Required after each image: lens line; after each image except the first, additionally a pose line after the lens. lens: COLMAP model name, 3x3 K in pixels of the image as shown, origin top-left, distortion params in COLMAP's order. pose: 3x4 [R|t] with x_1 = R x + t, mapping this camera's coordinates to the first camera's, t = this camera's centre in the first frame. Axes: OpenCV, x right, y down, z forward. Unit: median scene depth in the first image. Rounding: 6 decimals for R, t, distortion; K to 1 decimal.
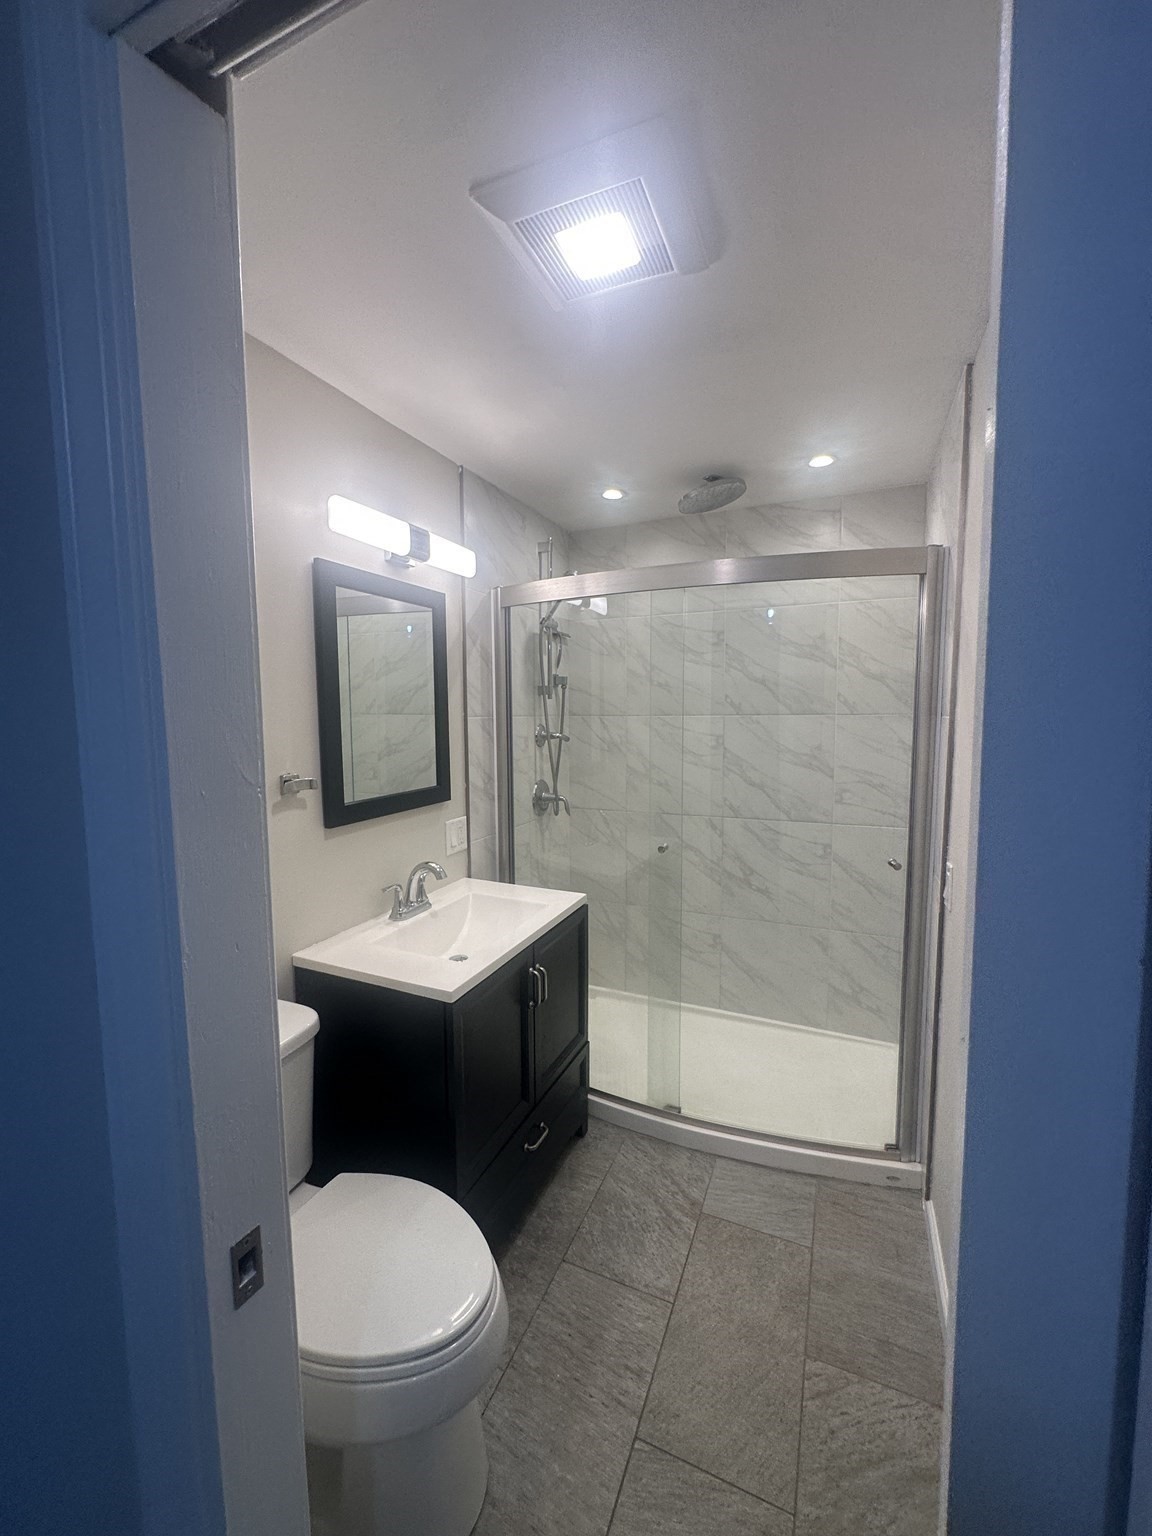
lens RADIAL K [[623.2, 0, 572.9], [0, 623.2, 759.5], [0, 0, 1]] dist [-0.000595, 0.000744]
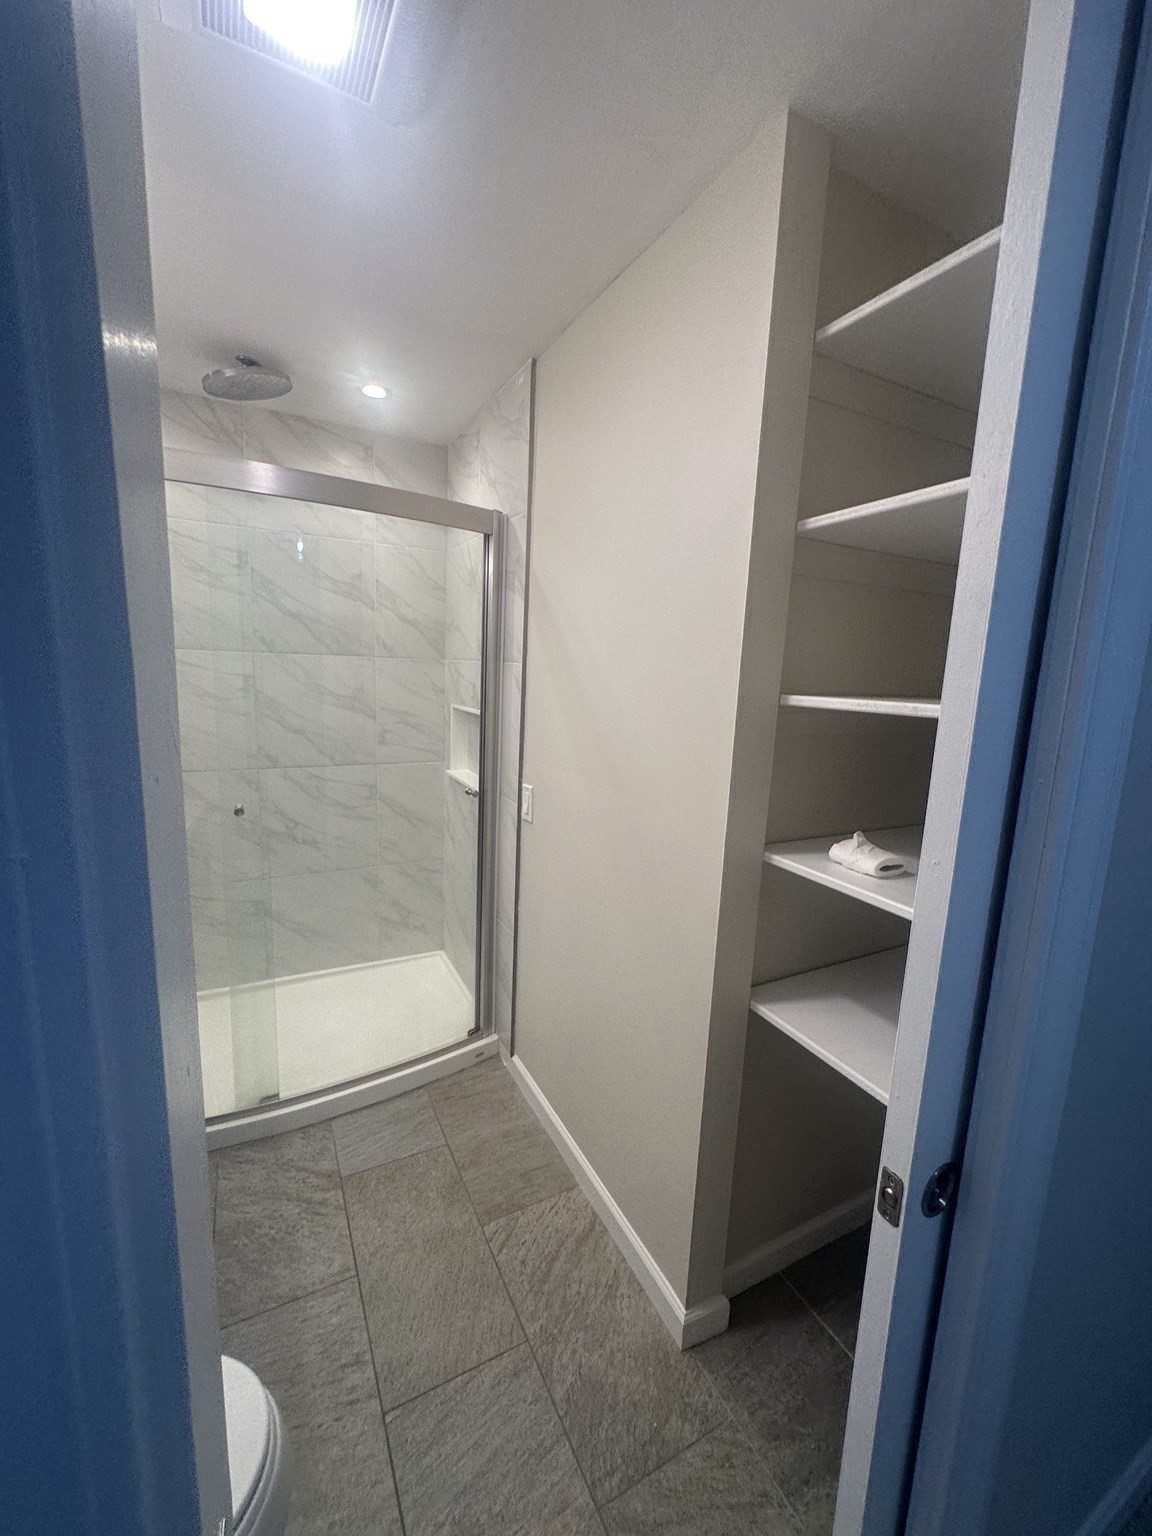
lens RADIAL K [[623.2, 0, 576.5], [0, 623.2, 760.9], [0, 0, 1]] dist [-0.000595, 0.000744]
pose [[0.618032, -0.088688, 0.781134, -0.247991], [0.015462, 0.994795, 0.100713, -0.001091], [-0.786001, -0.050166, 0.616187, 0.151174]]
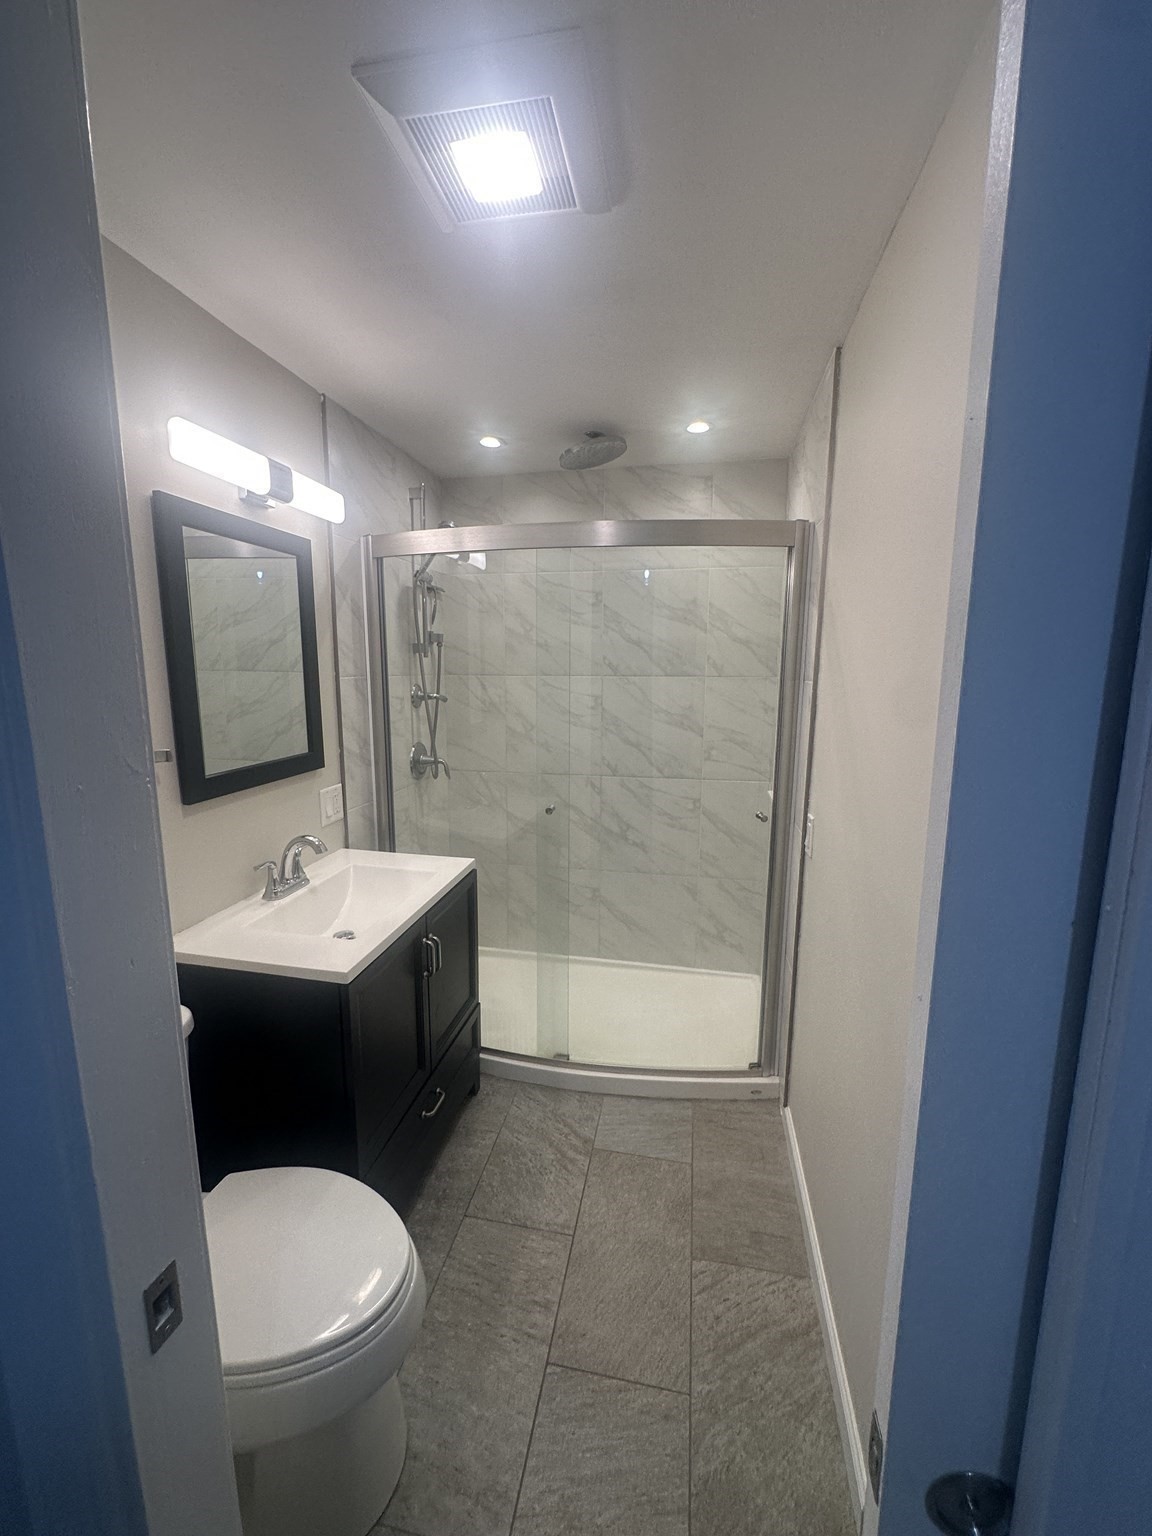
lens RADIAL K [[623.2, 0, 573.3], [0, 623.2, 760.4], [0, 0, 1]] dist [-0.000595, 0.000744]
pose [[0.975130, -0.022807, 0.220458, -0.044678], [0.006631, 0.997248, 0.073839, -0.013355], [-0.221535, -0.070541, 0.972598, 0.016608]]
